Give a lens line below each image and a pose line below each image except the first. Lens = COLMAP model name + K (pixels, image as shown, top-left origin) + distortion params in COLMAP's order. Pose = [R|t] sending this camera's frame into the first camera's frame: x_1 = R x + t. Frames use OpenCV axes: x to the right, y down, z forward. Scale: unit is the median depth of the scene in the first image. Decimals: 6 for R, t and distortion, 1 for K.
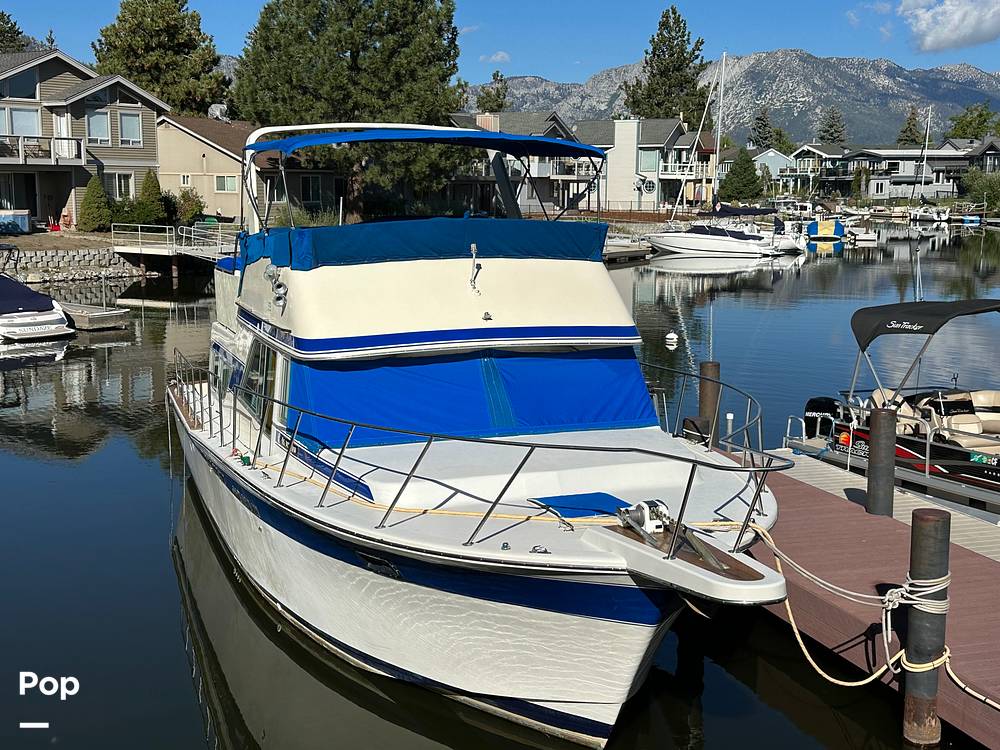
lens RADIAL K [[1334.1, 0, 495.9], [0, 1334.1, 377.4], [0, 0, 1]] dist [0.031884, 0.000000]
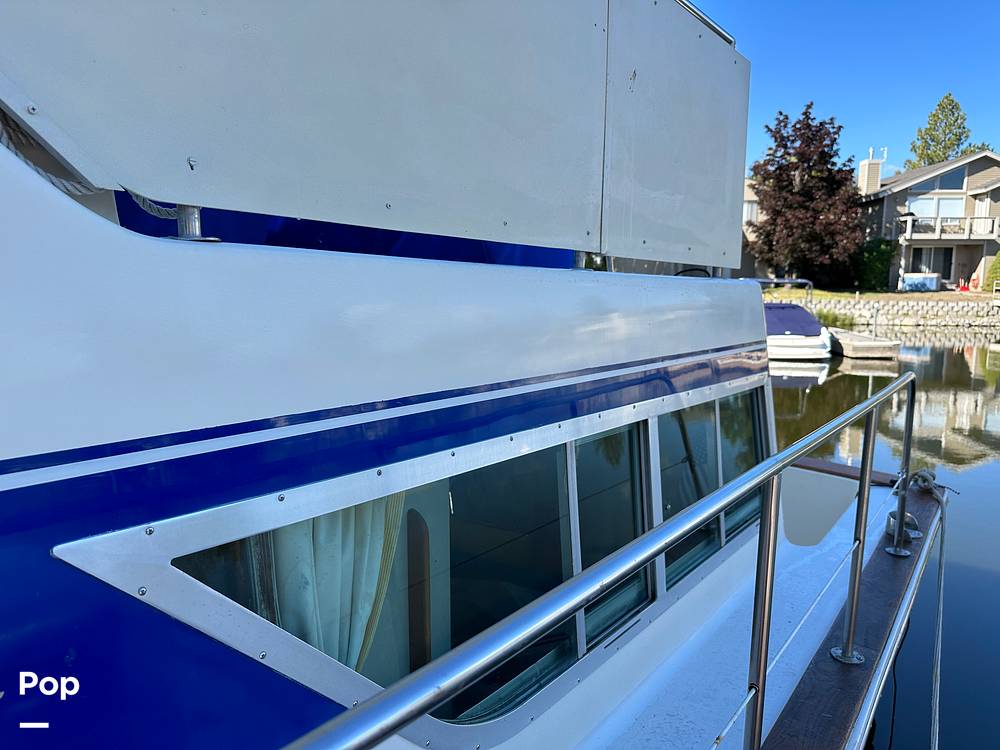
lens RADIAL K [[704.6, 0, 505.3], [0, 704.6, 361.4], [0, 0, 1]] dist [0.031749, -0.022163]
pose [[0.539234, 0.100569, -0.836129, 0.011513], [-0.130077, 0.990876, 0.035292, -0.009668], [0.832049, 0.089731, 0.547396, 0.274467]]
